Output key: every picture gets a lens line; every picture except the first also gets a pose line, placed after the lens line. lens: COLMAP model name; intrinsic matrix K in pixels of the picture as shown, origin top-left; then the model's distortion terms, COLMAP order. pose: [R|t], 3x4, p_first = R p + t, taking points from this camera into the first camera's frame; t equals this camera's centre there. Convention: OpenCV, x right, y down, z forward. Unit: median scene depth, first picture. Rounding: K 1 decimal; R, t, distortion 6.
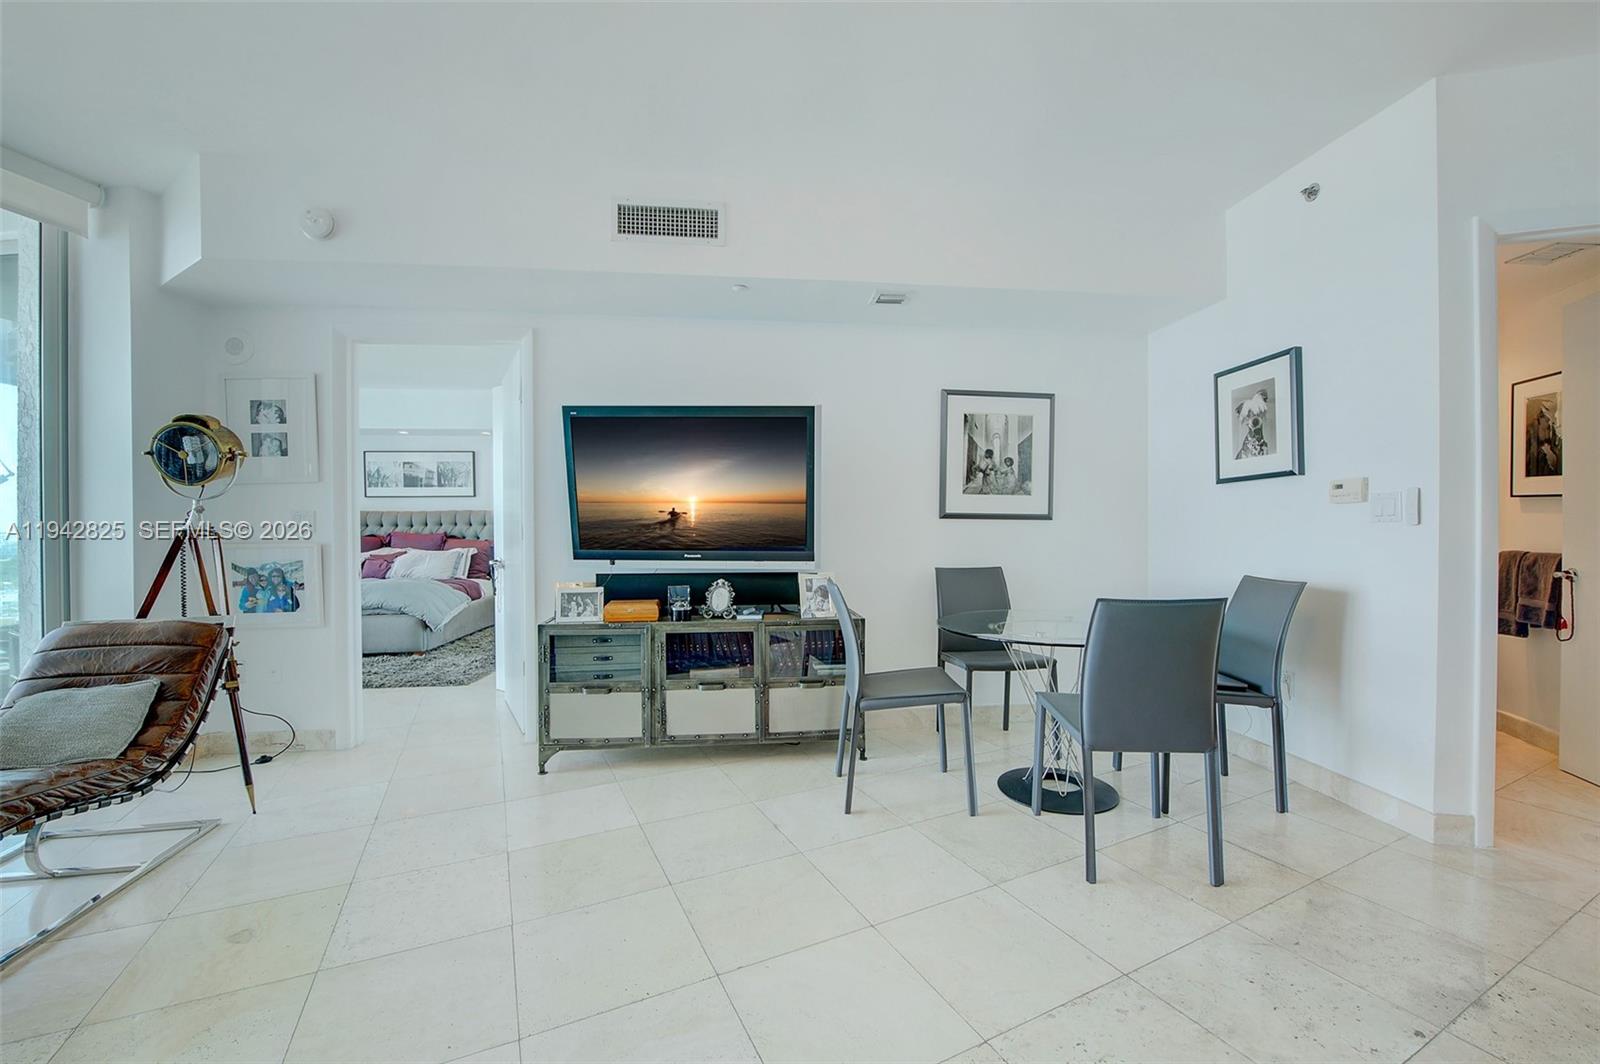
lens RADIAL K [[635.9, 0, 801.6], [0, 635.9, 535.8], [0, 0, 1]] dist [-0.017646, -0.000613]
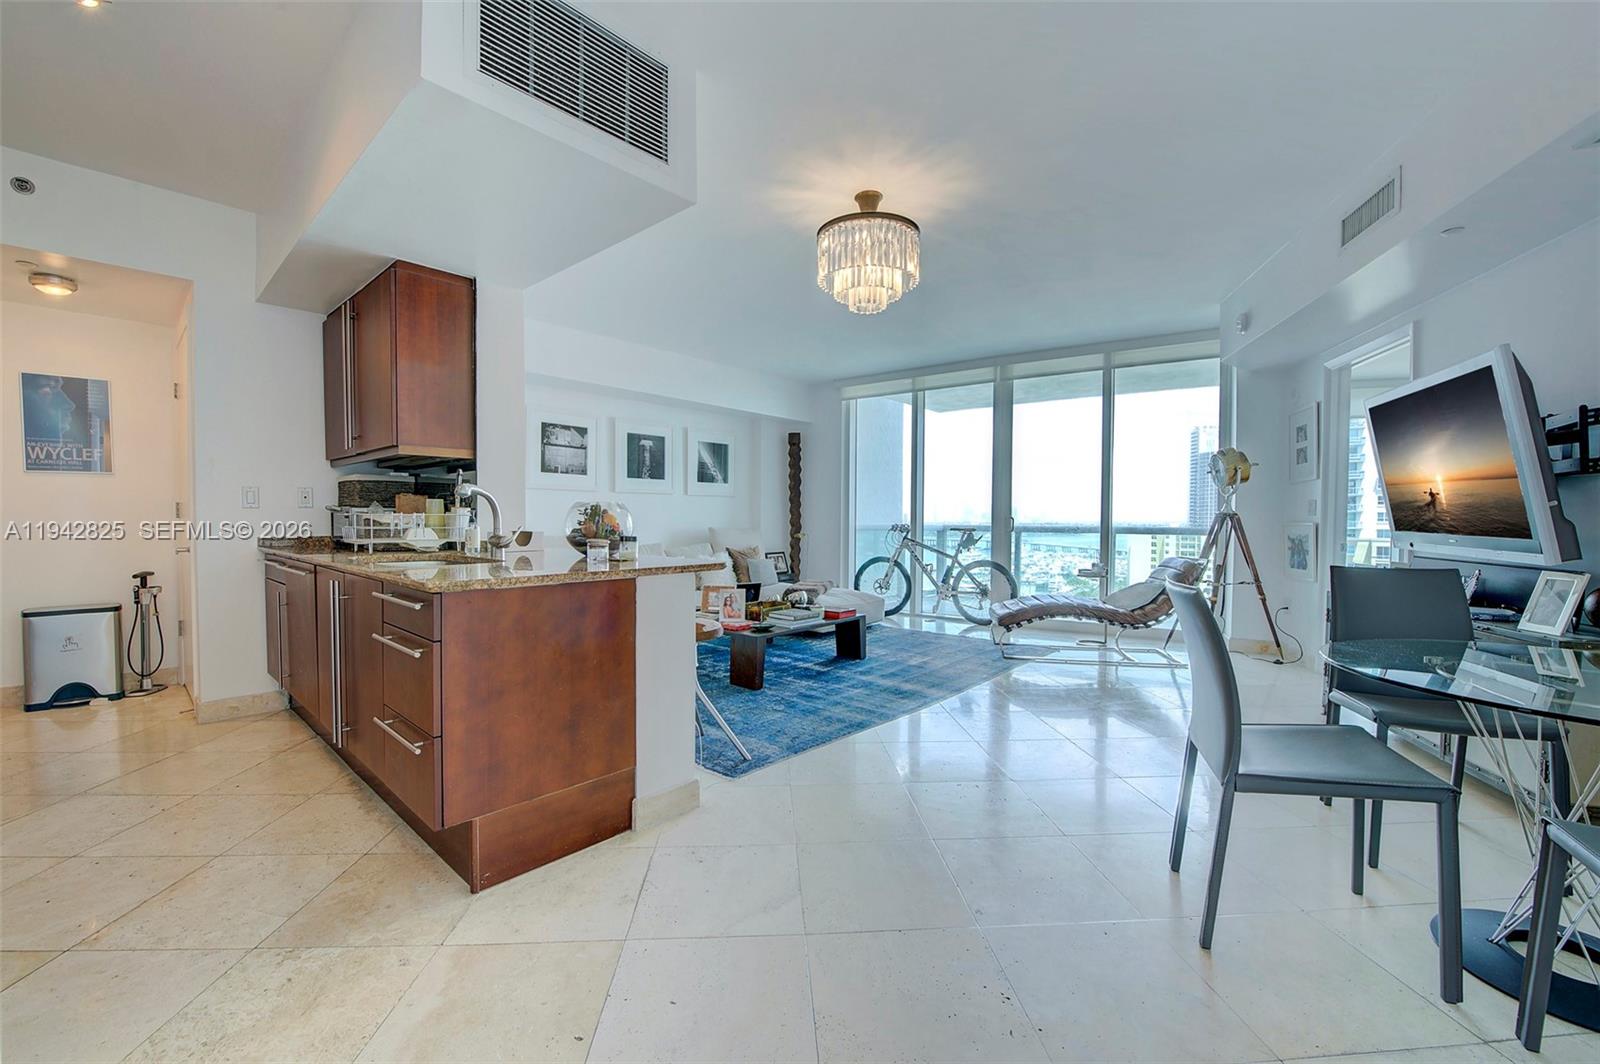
lens RADIAL K [[635.9, 0, 801.6], [0, 635.9, 535.8], [0, 0, 1]] dist [-0.017646, -0.000613]
pose [[-0.386367, 0.029172, -0.921884, 0.987872], [-0.013783, 0.999205, 0.037395, 0.003887], [0.922242, 0.027154, -0.385658, 0.492346]]
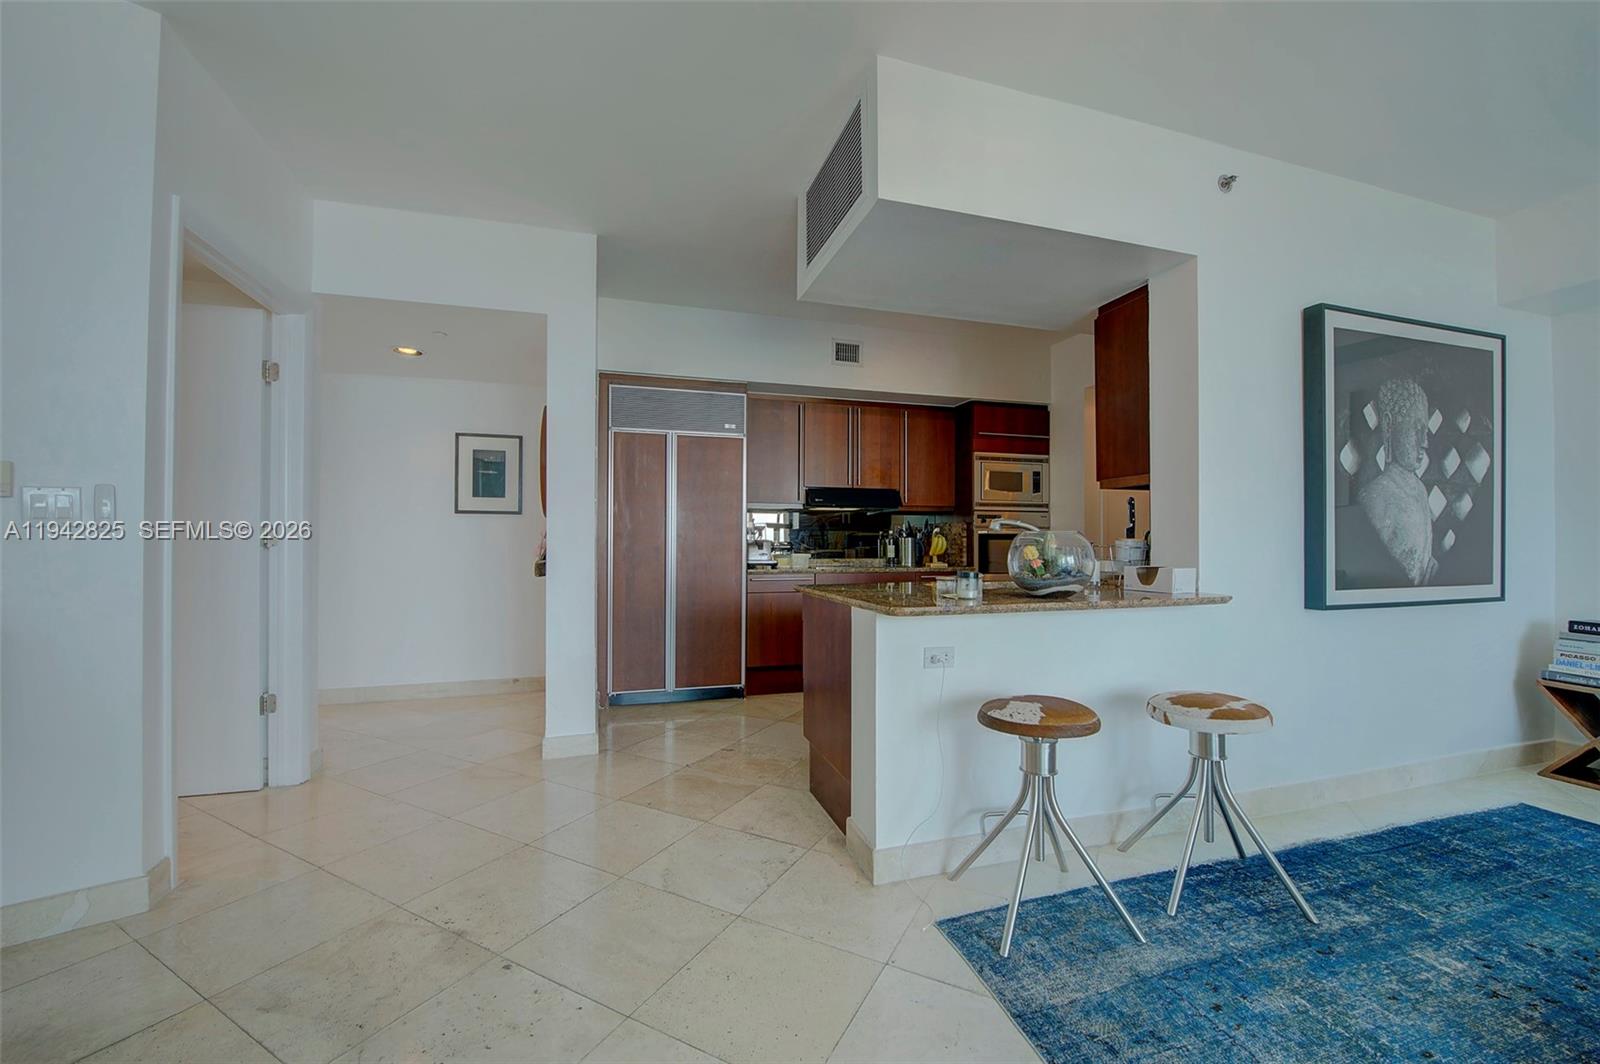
lens RADIAL K [[635.9, 0, 801.6], [0, 635.9, 535.8], [0, 0, 1]] dist [-0.017646, -0.000613]
pose [[-0.585510, 0.010340, 0.810599, -0.124940], [0.010225, 0.999933, -0.005369, -0.000186], [-0.810600, 0.005145, -0.585577, 0.536161]]
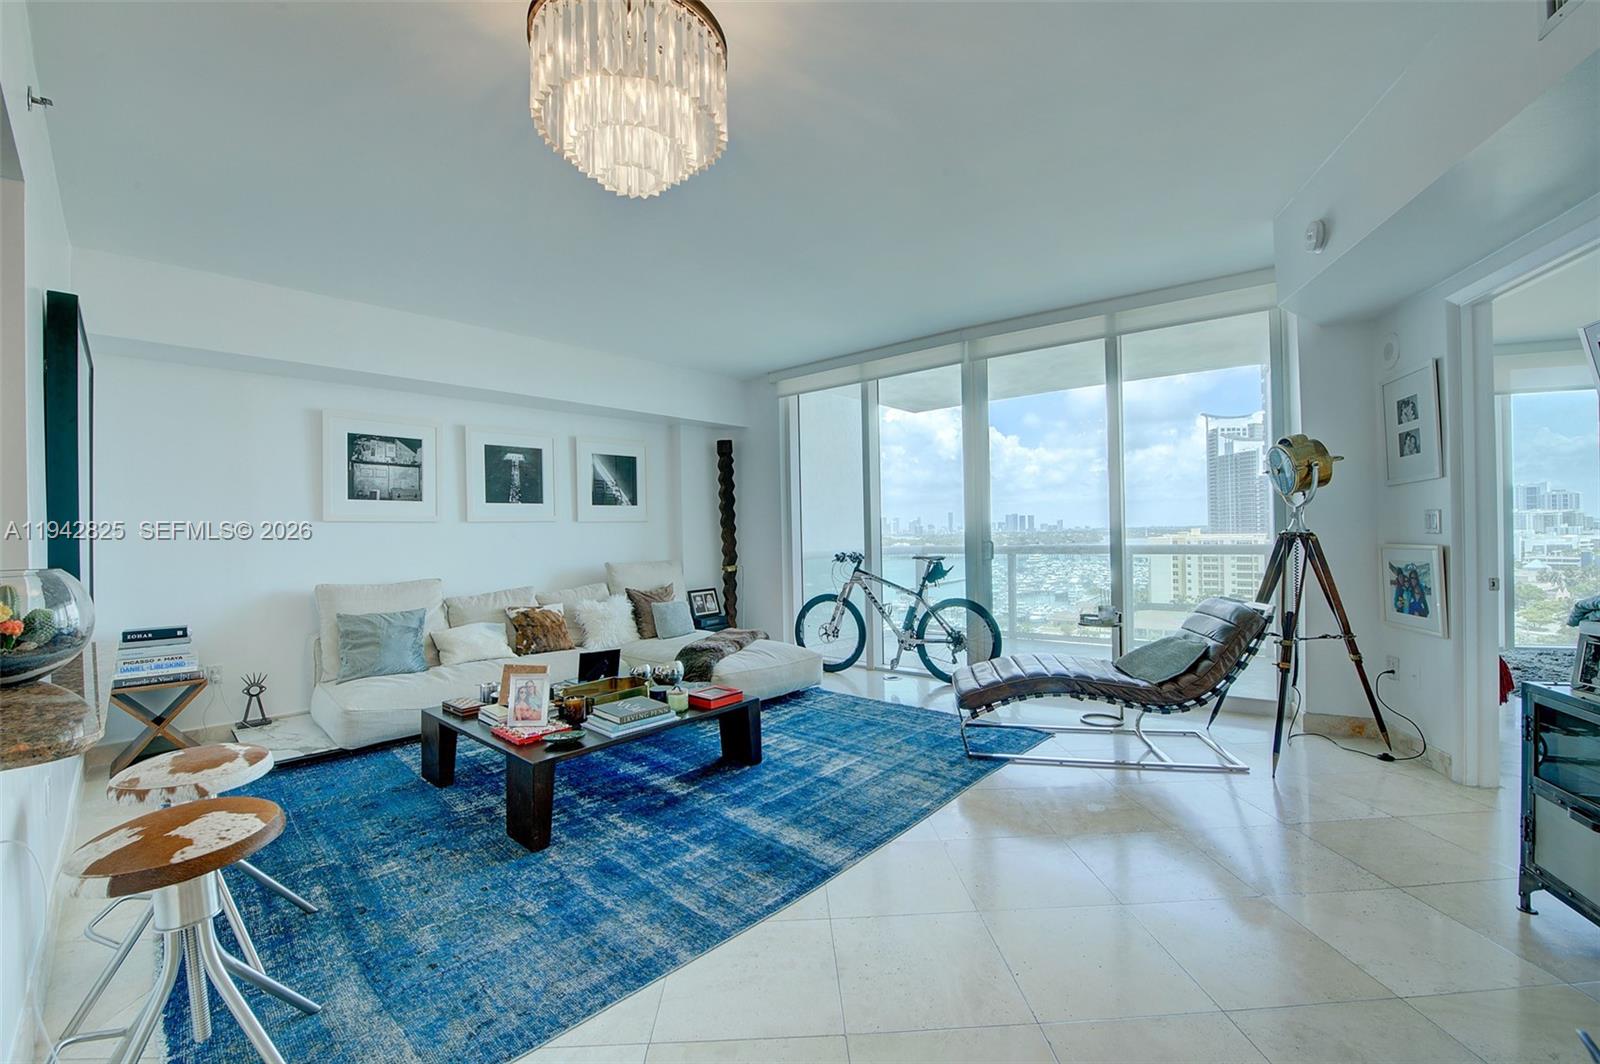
lens RADIAL K [[635.9, 0, 801.6], [0, 635.9, 535.8], [0, 0, 1]] dist [-0.017646, -0.000613]
pose [[-0.408370, 0.018247, -0.912634, 0.435272], [0.013619, 0.999811, 0.013896, -0.027734], [0.912715, -0.006754, -0.408541, 0.536006]]
